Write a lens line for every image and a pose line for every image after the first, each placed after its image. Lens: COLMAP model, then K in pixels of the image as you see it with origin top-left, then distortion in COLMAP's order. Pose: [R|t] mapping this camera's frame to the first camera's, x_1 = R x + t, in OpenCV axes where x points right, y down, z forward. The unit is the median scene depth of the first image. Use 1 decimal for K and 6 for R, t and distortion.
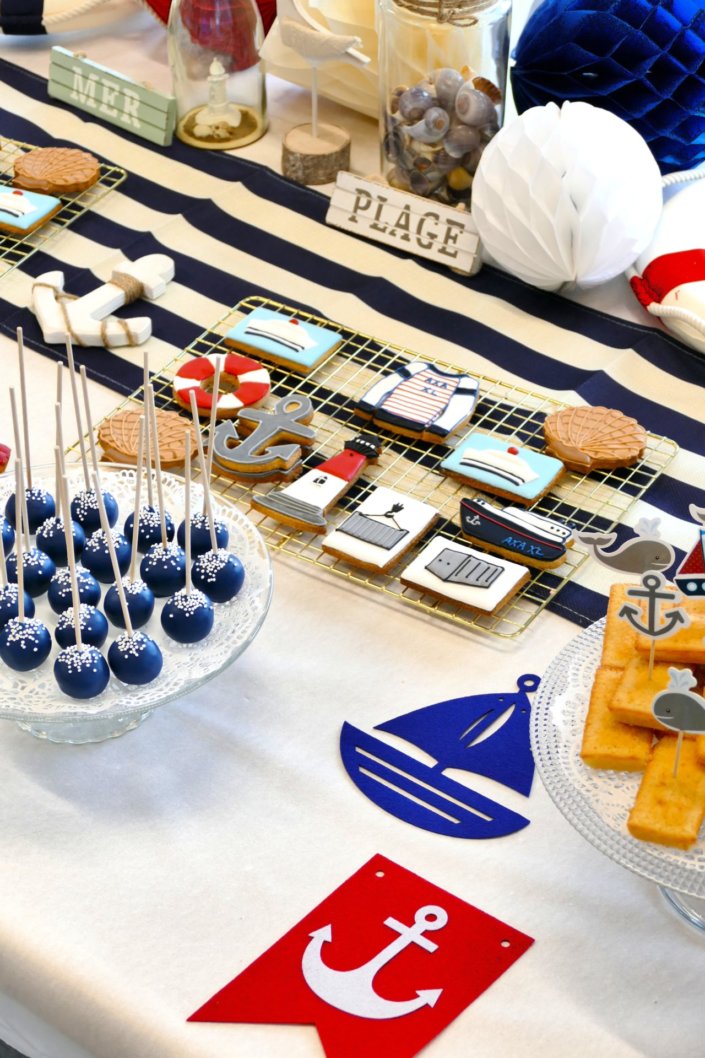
lens RADIAL K [[2432.7, 0, 352.5], [0, 2432.7, 529.0], [0, 0, 1]] dist [-0.066917, -0.334875]
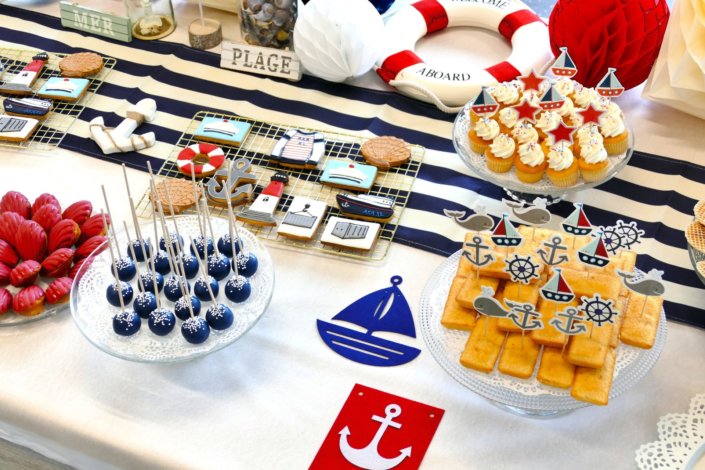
lens RADIAL K [[1038.0, 0, 352.5], [0, 1038.0, 235.0], [0, 0, 1]] dist [-0.058359, 0.065168]
pose [[0.963782, -0.205971, 0.169412, -0.093916], [0.190630, 0.976297, 0.102493, -0.064349], [-0.186508, -0.066486, 0.980201, 0.125309]]
